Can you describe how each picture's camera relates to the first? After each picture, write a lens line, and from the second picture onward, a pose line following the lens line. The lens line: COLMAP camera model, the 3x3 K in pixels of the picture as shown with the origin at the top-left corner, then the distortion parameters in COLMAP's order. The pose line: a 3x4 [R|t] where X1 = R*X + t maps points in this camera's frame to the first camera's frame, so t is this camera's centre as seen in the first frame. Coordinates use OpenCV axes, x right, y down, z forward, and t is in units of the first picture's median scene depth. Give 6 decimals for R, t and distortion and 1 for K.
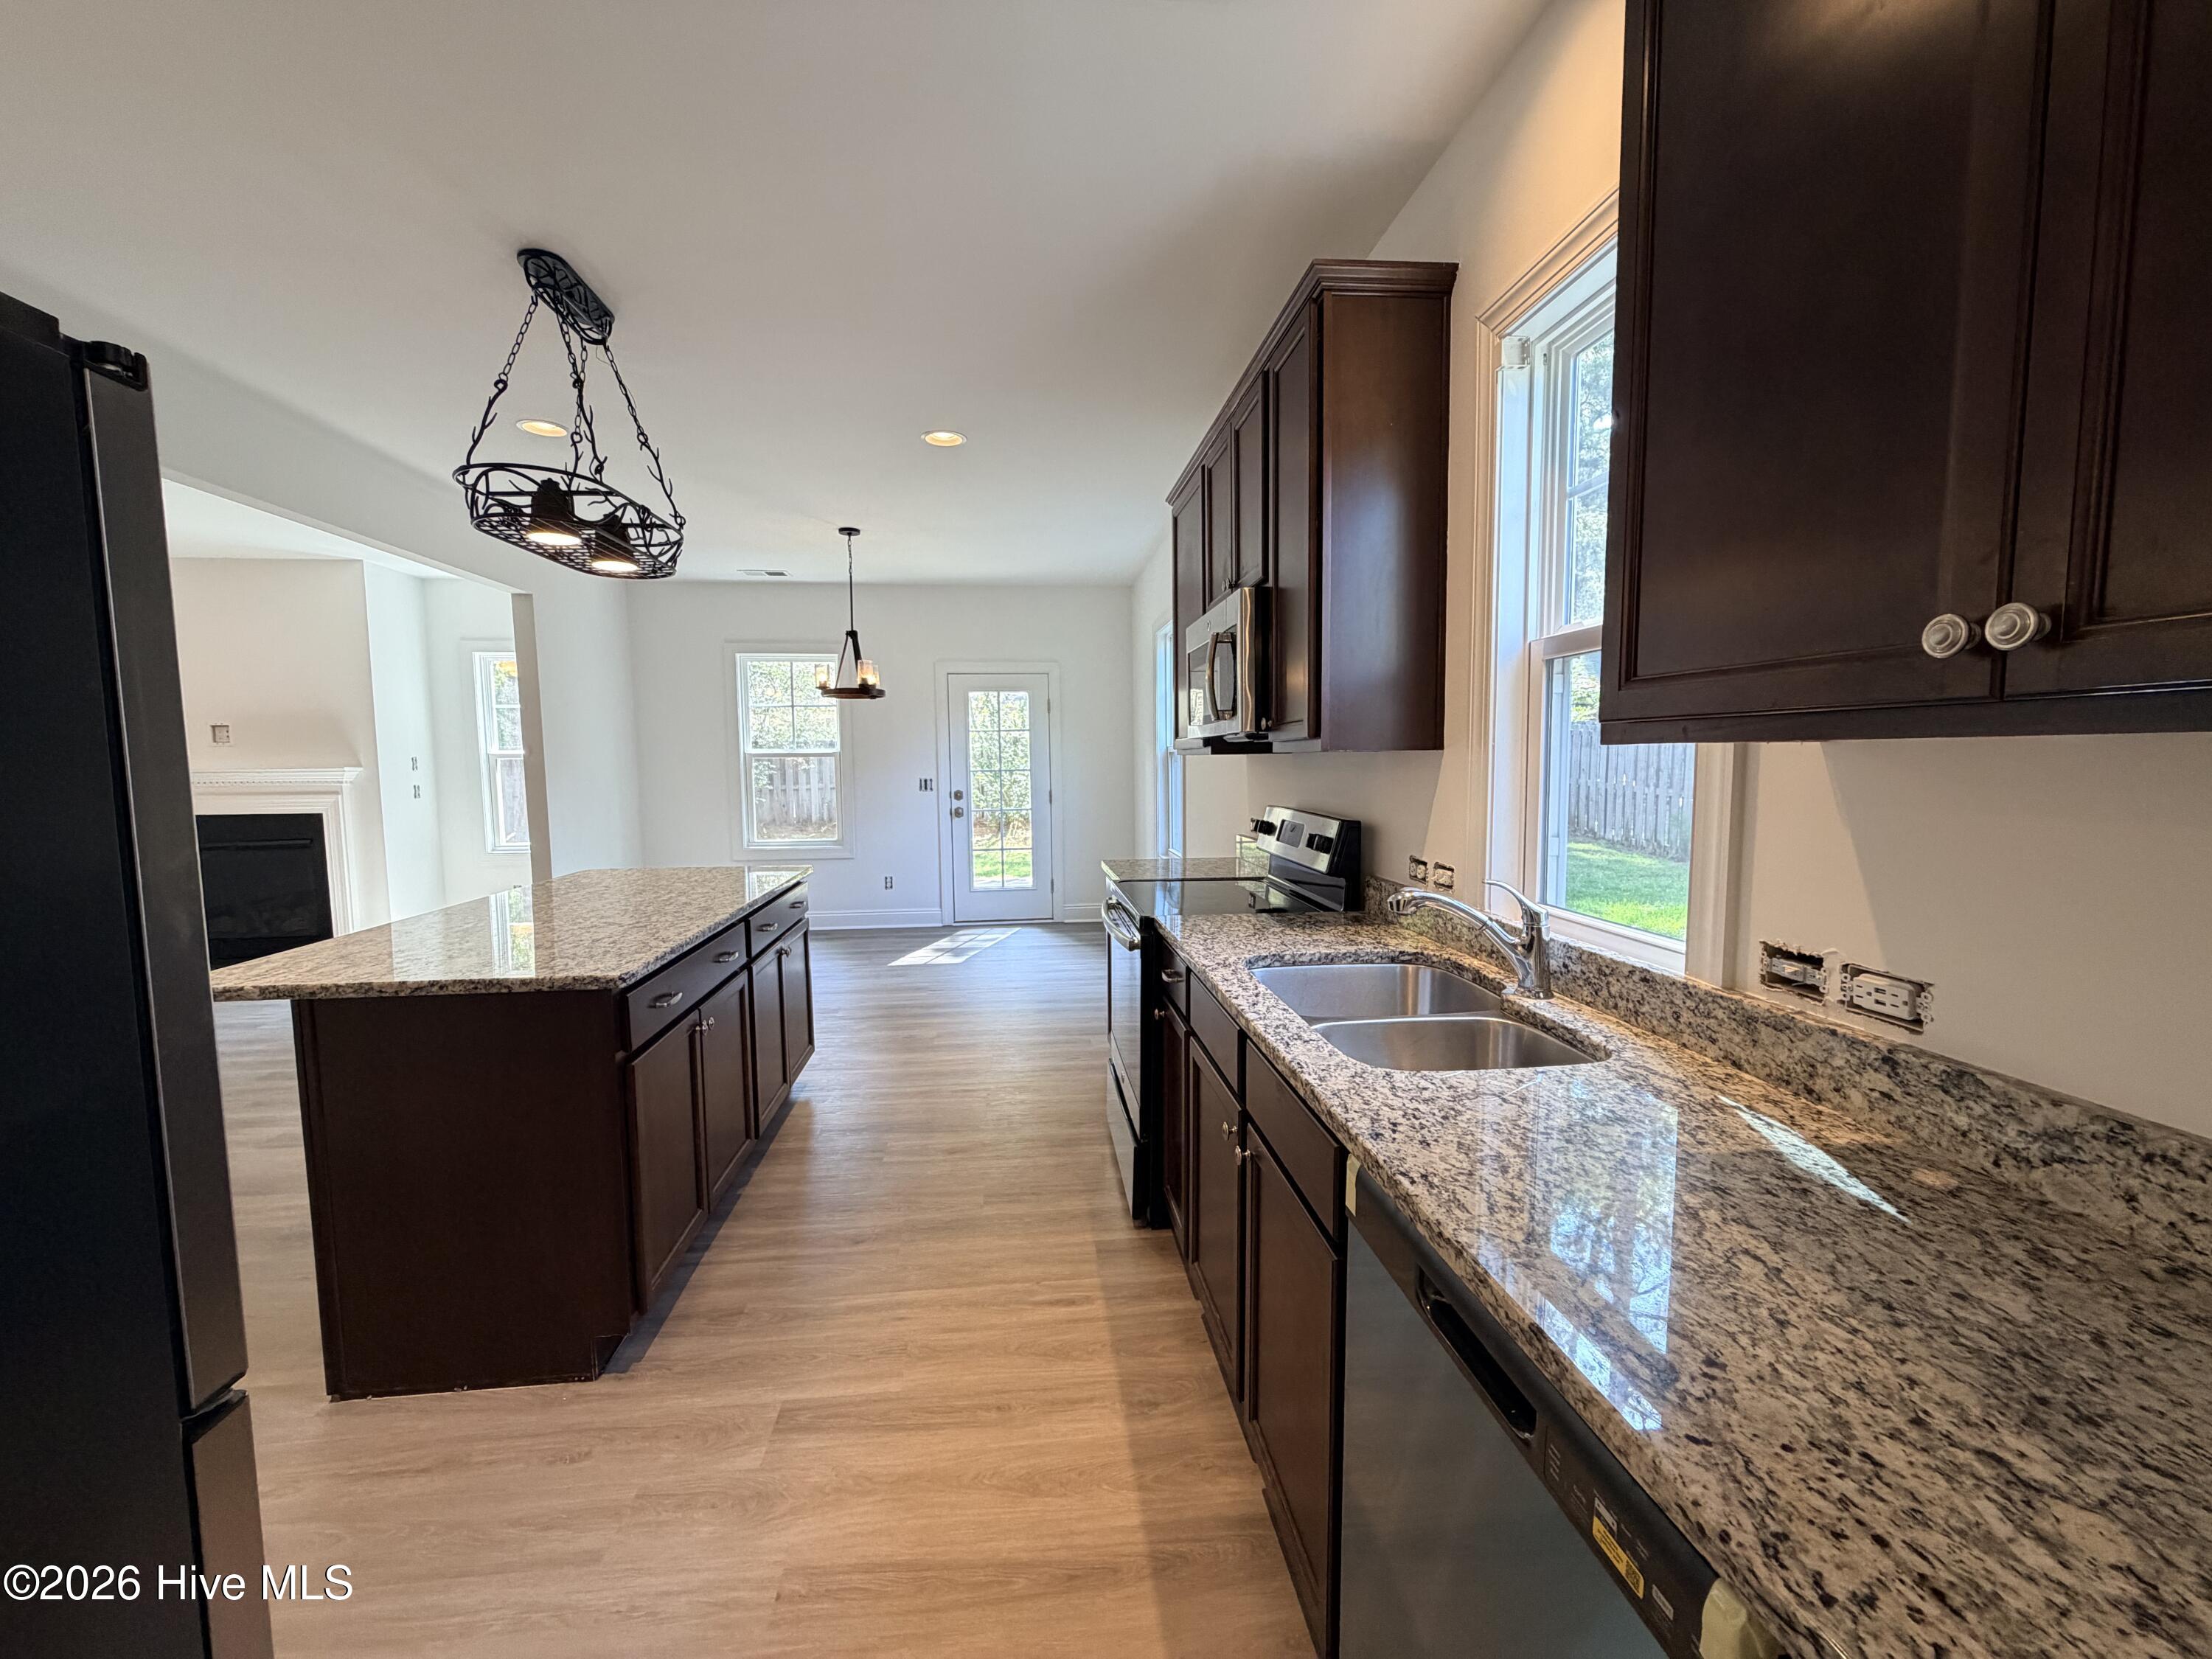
lens RADIAL K [[880.9, 0, 1101.4], [0, 880.9, 833.7], [0, 0, 1]] dist [0.000390, -0.000115]
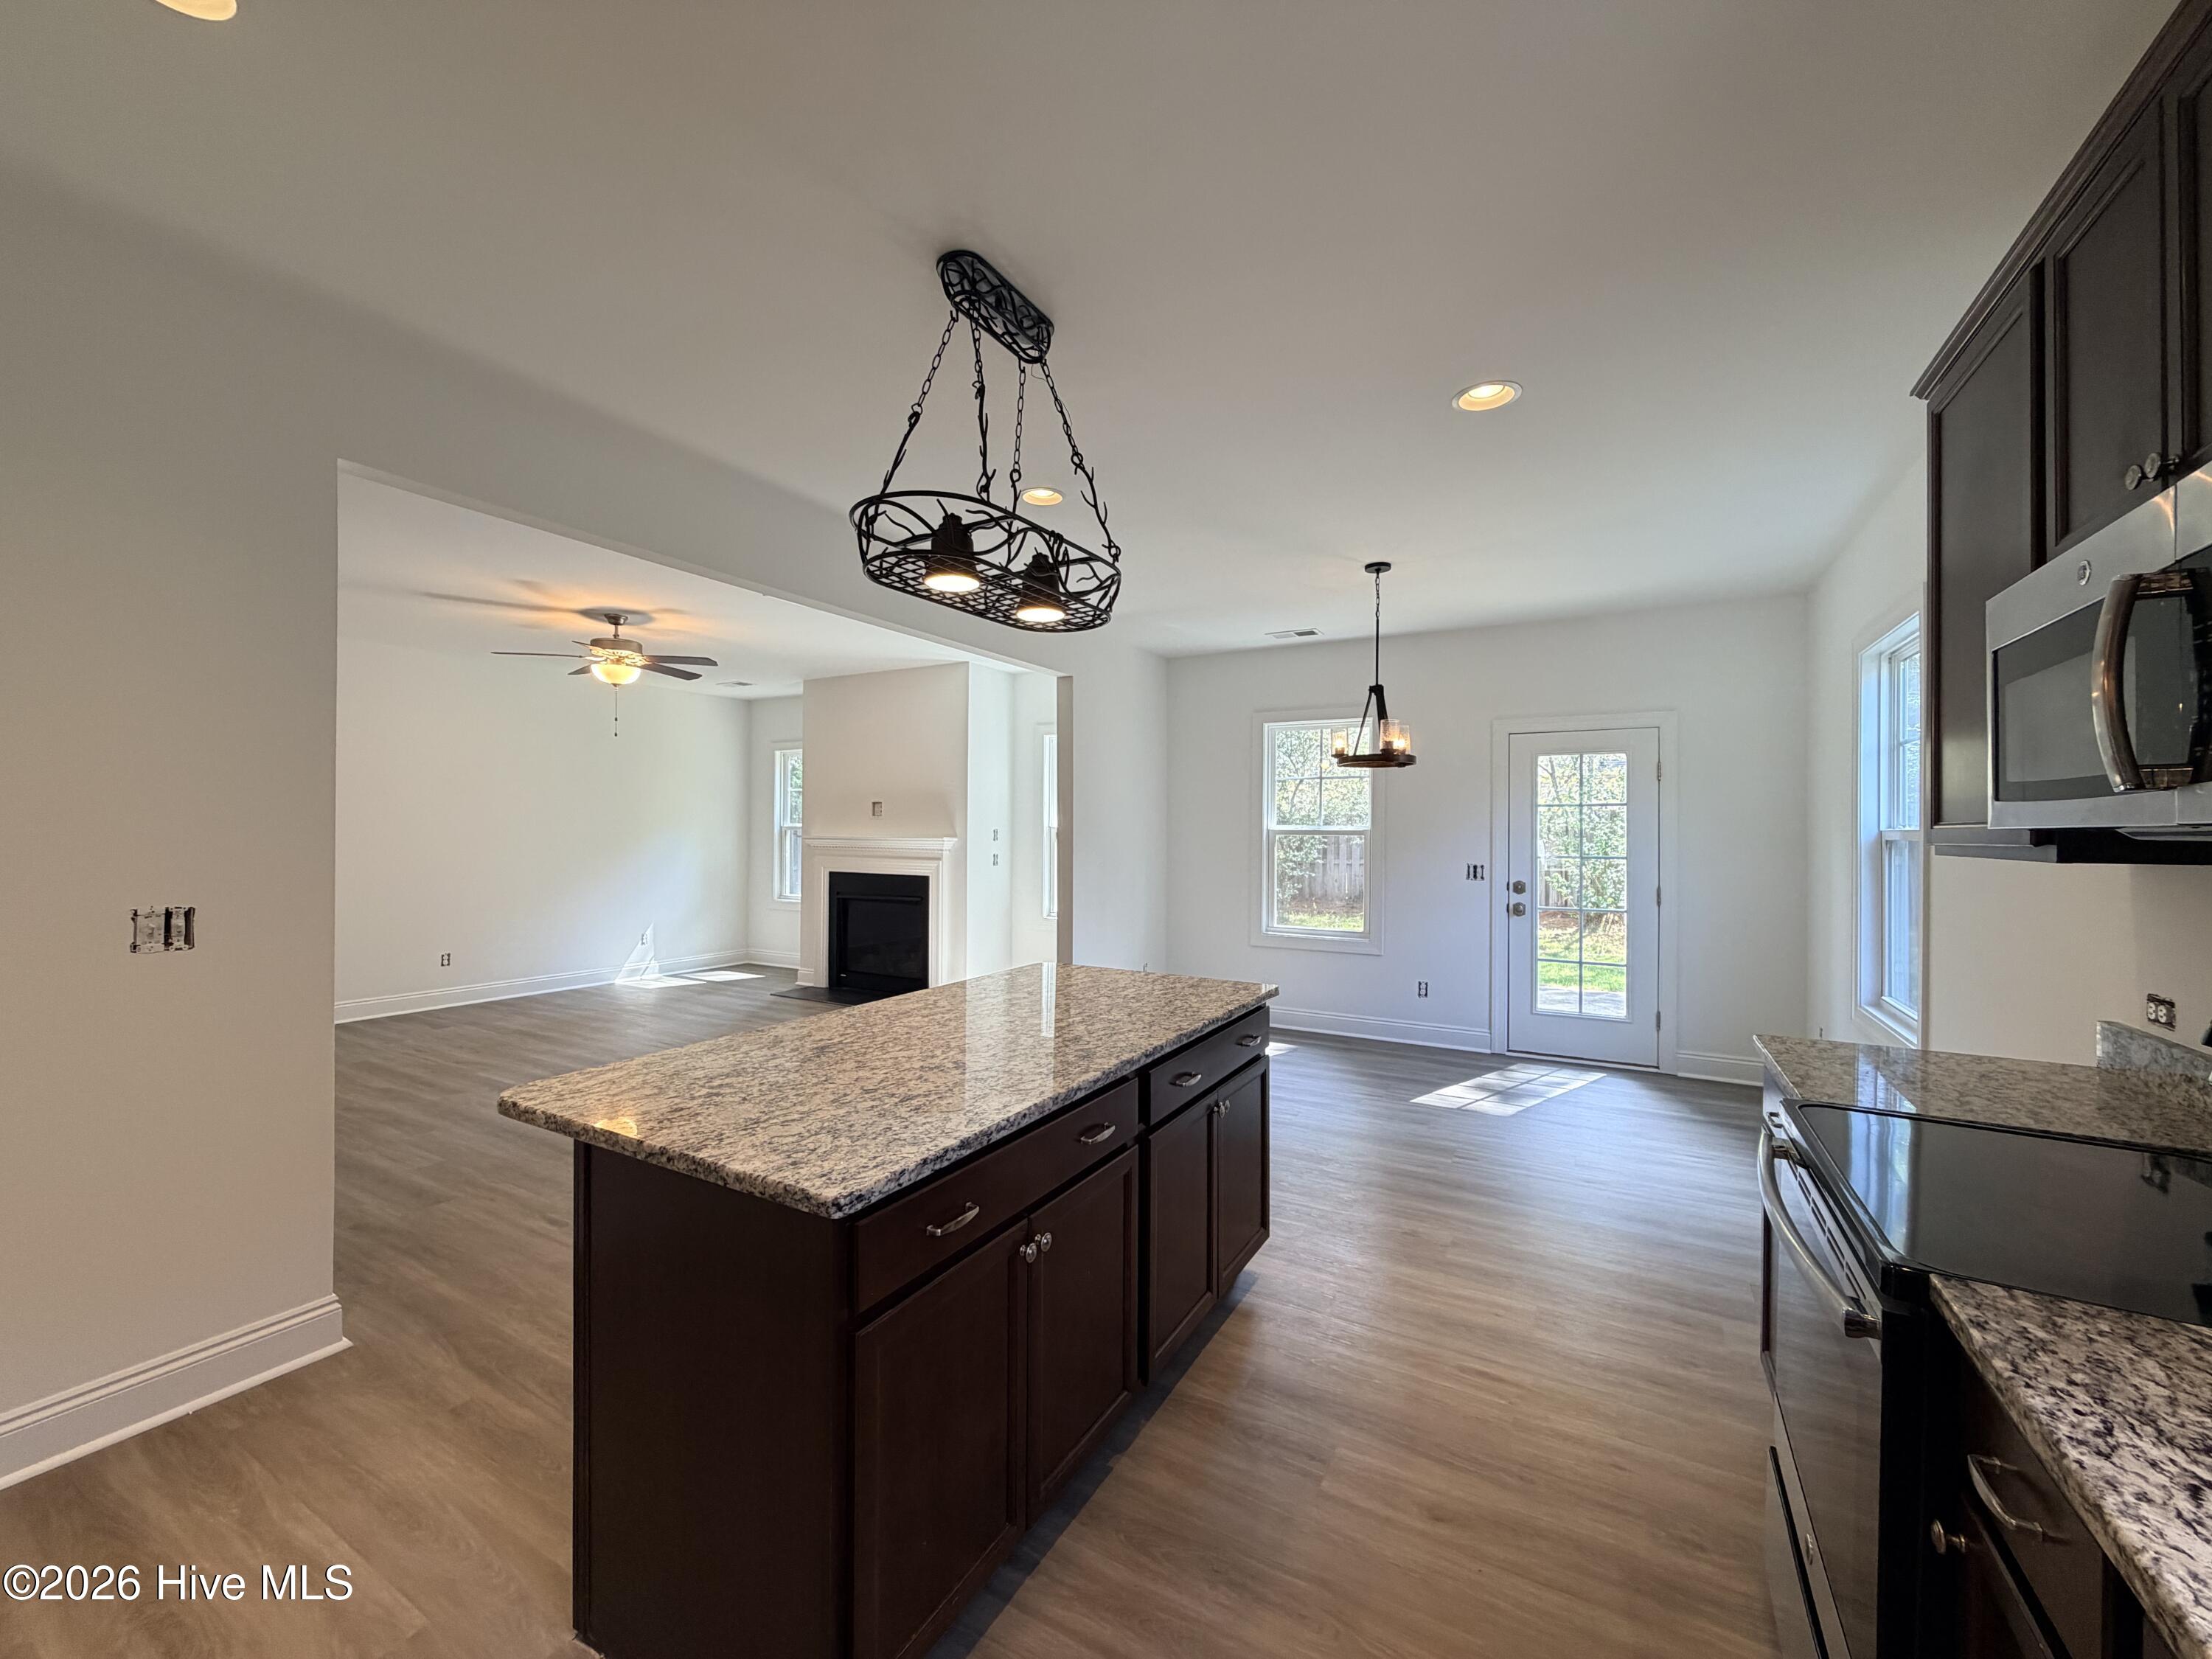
lens RADIAL K [[883.8, 0, 1101.0], [0, 883.8, 830.1], [0, 0, 1]] dist [0.003141, -0.000437]
pose [[0.810566, 0.015410, -0.585445, -0.007002], [-0.065323, 0.995795, -0.064231, -0.030342], [0.581993, 0.090306, 0.808164, 0.224827]]
